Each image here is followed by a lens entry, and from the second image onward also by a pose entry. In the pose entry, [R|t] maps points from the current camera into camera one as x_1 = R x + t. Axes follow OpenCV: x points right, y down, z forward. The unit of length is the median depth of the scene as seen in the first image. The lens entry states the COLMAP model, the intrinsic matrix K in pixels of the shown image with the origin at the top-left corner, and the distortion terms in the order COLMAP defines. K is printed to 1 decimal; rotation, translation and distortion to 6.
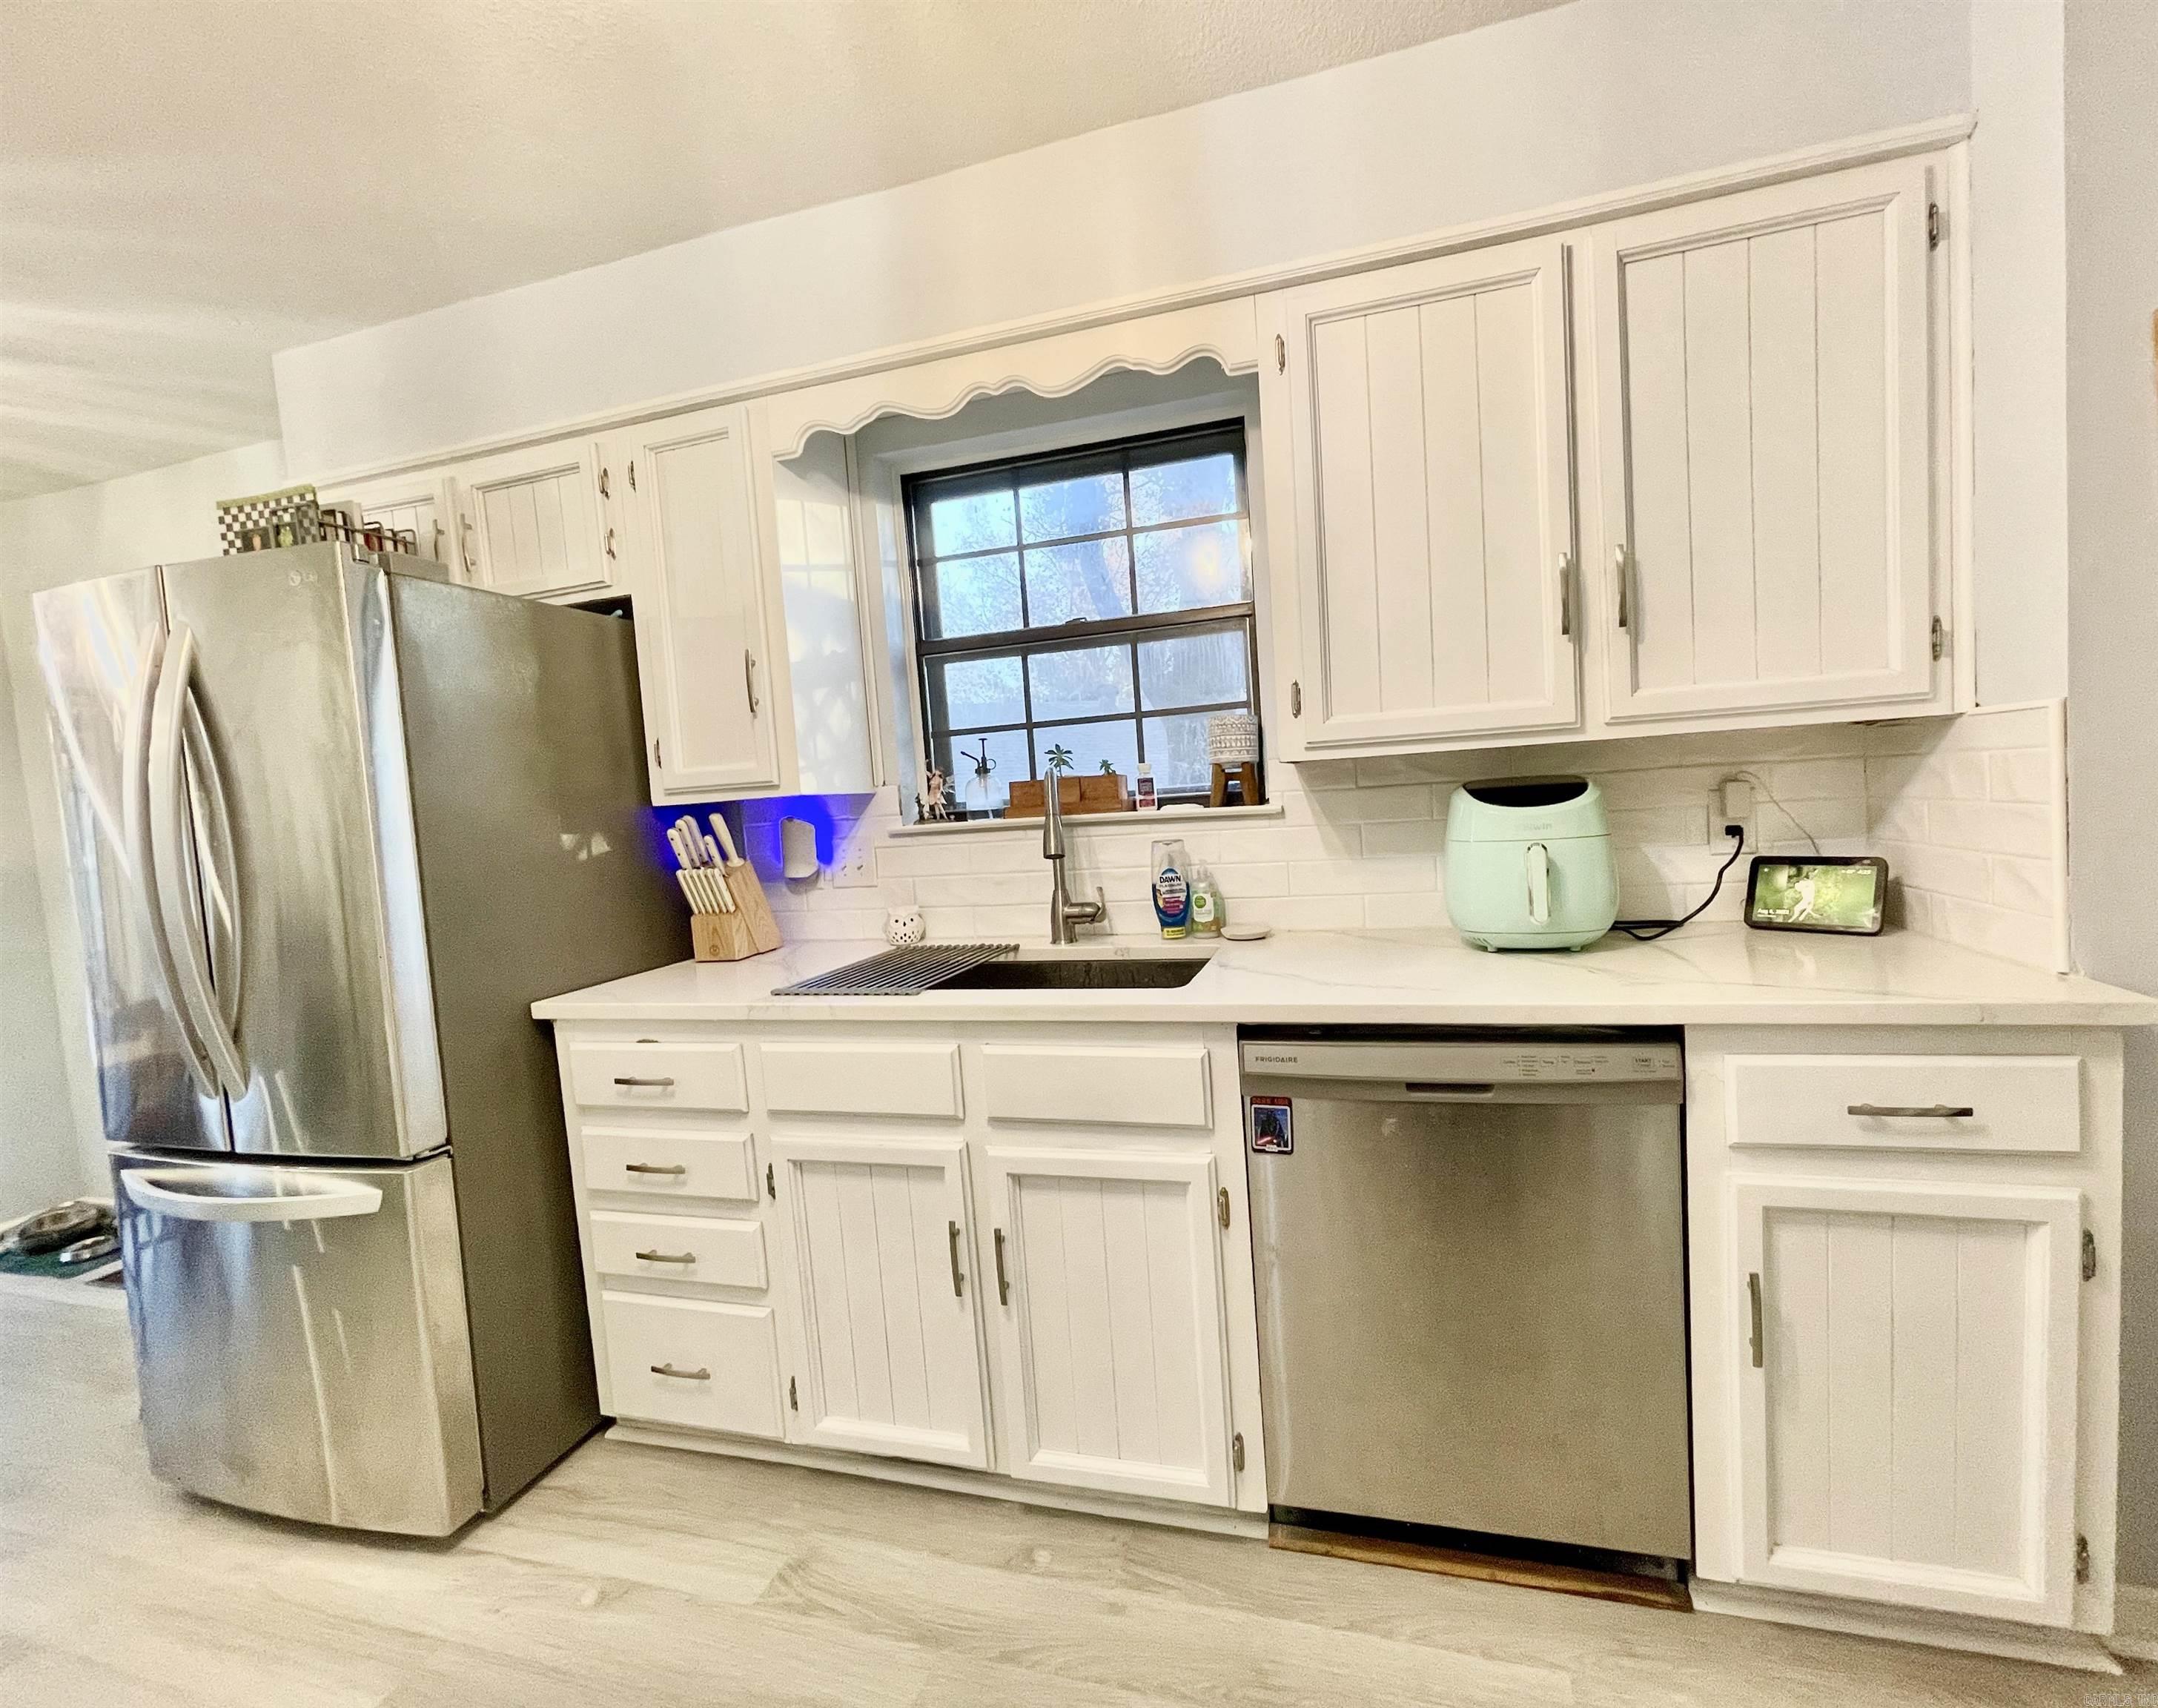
lens RADIAL K [[950.6, 0, 1117.1], [0, 950.6, 851.3], [0, 0, 1]] dist [0.004123, -0.000925]
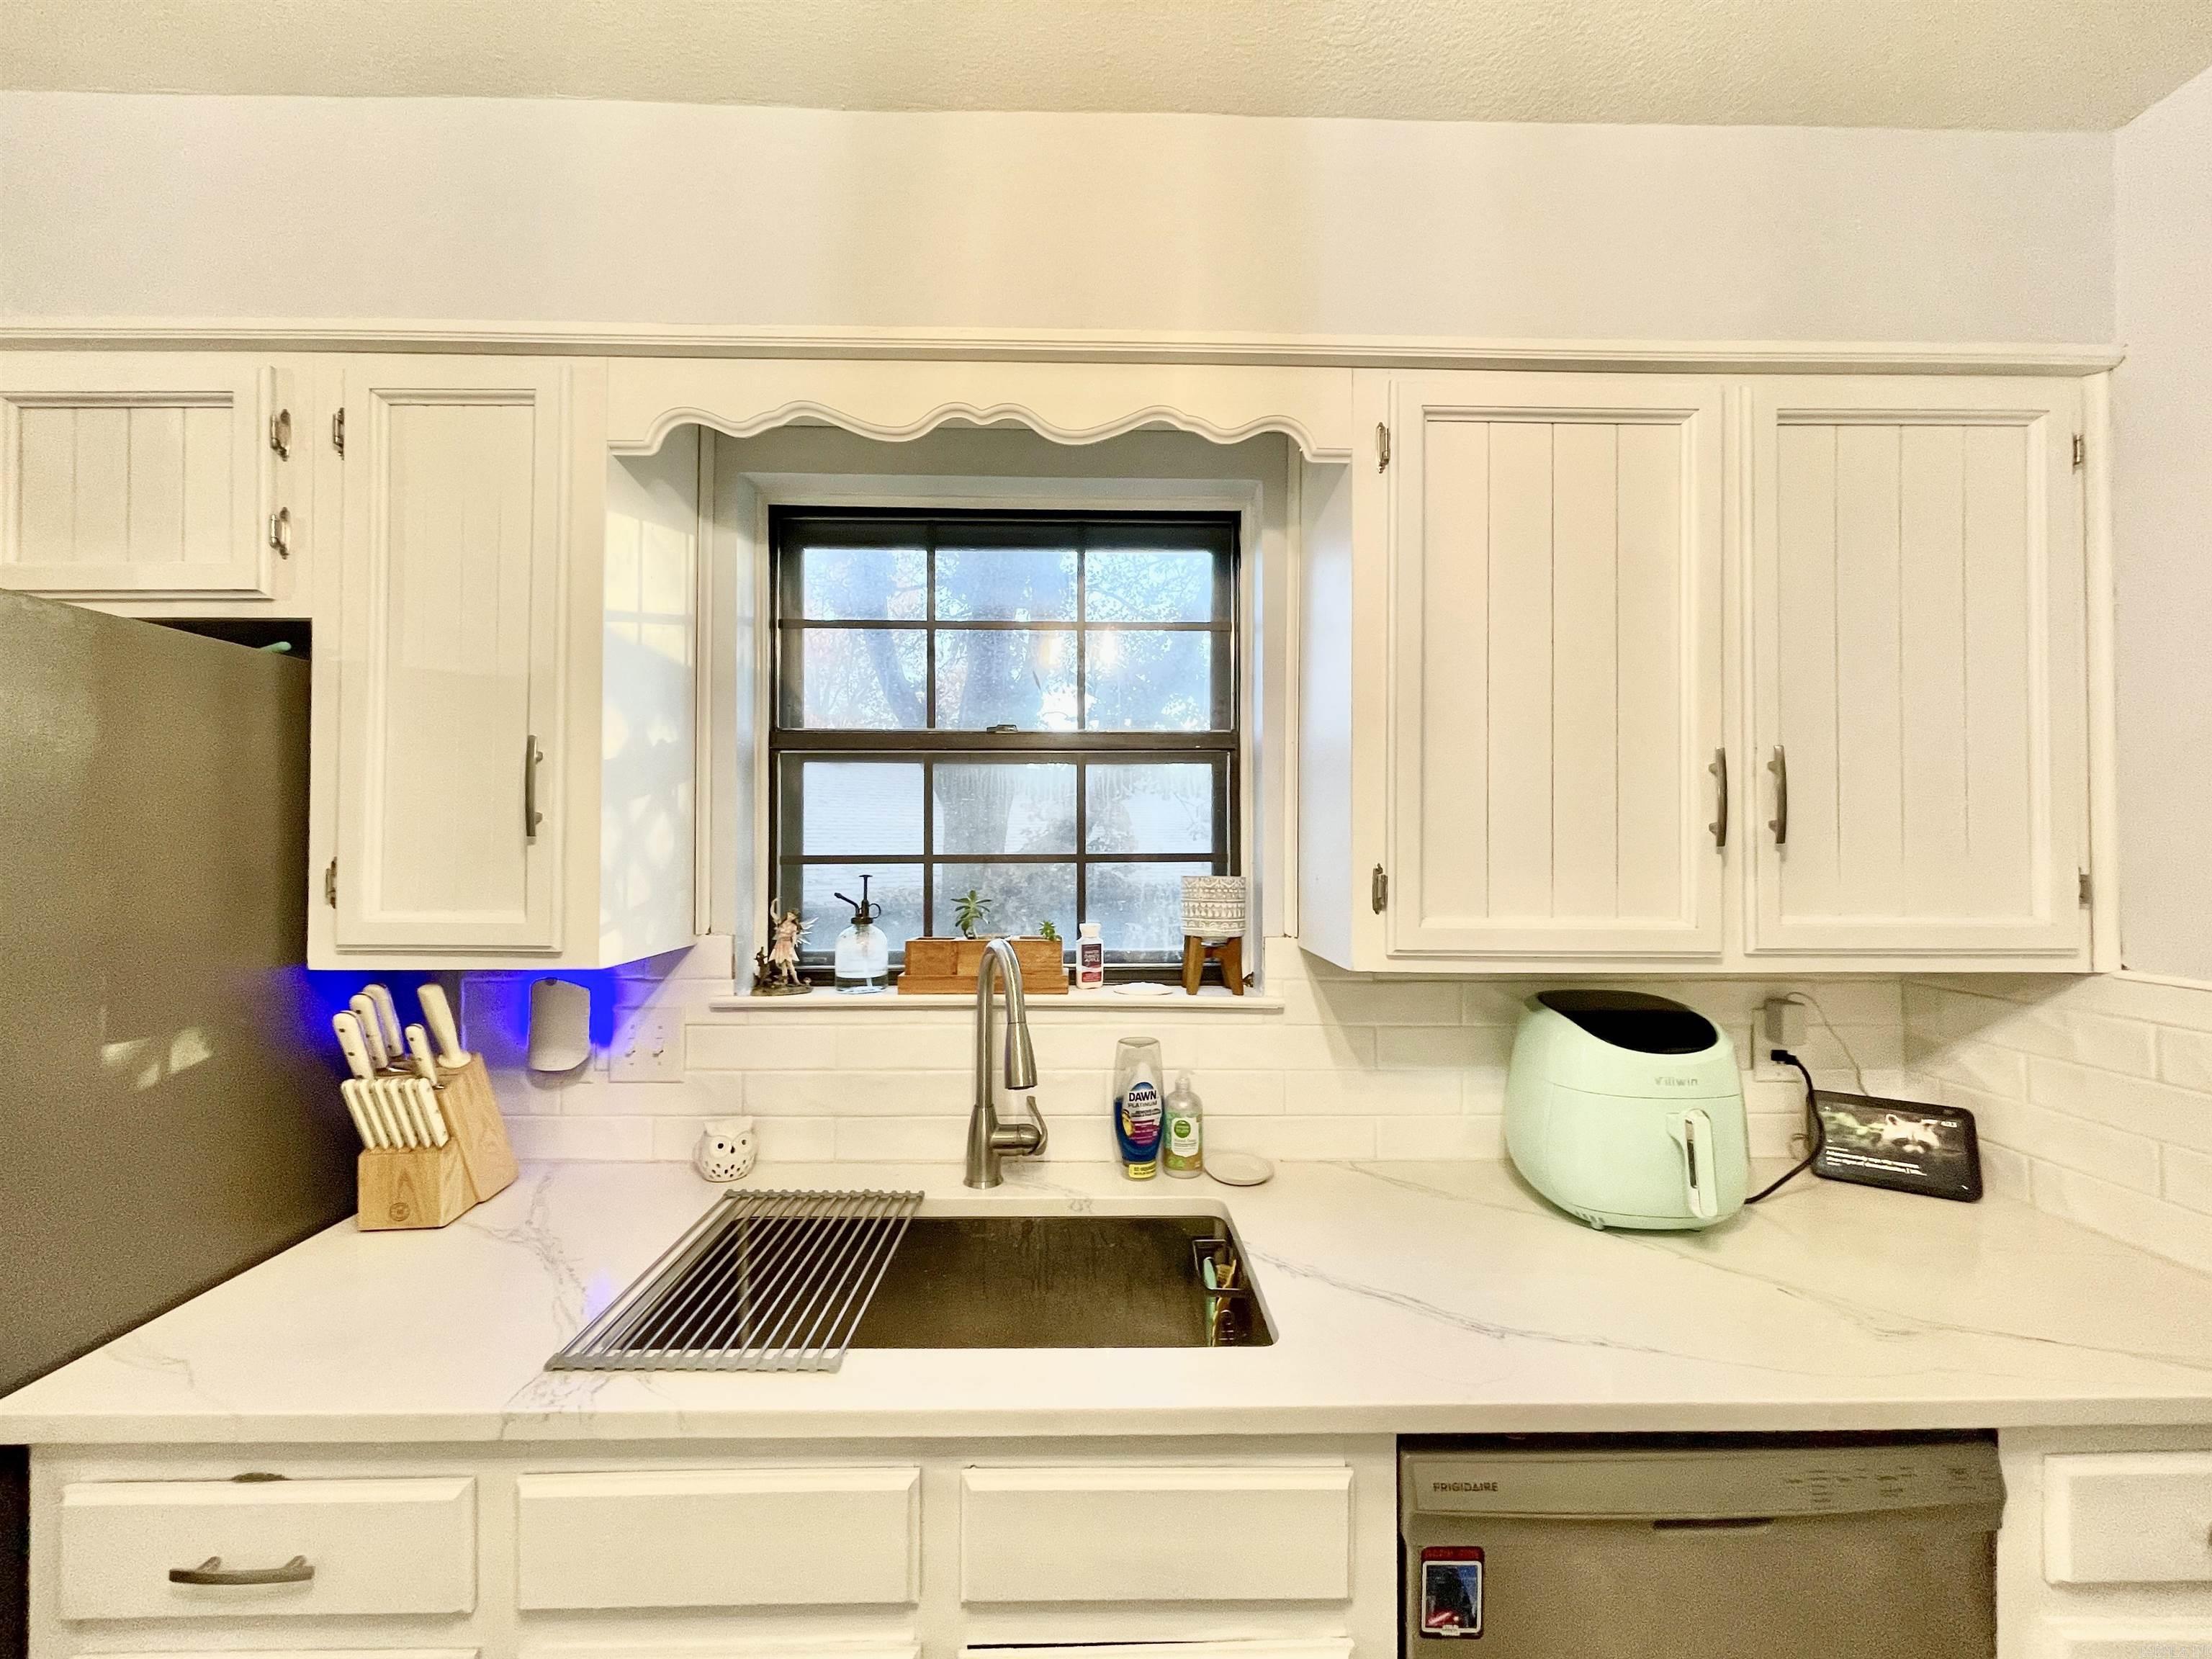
lens RADIAL K [[903.9, 0, 1089.7], [0, 903.9, 823.2], [0, 0, 1]] dist [0.001925, -0.000922]
pose [[0.952841, 0.072906, 0.294581, -0.206642], [-0.047070, 0.994471, -0.093871, -0.114039], [-0.299796, 0.075579, 0.951005, 0.327083]]
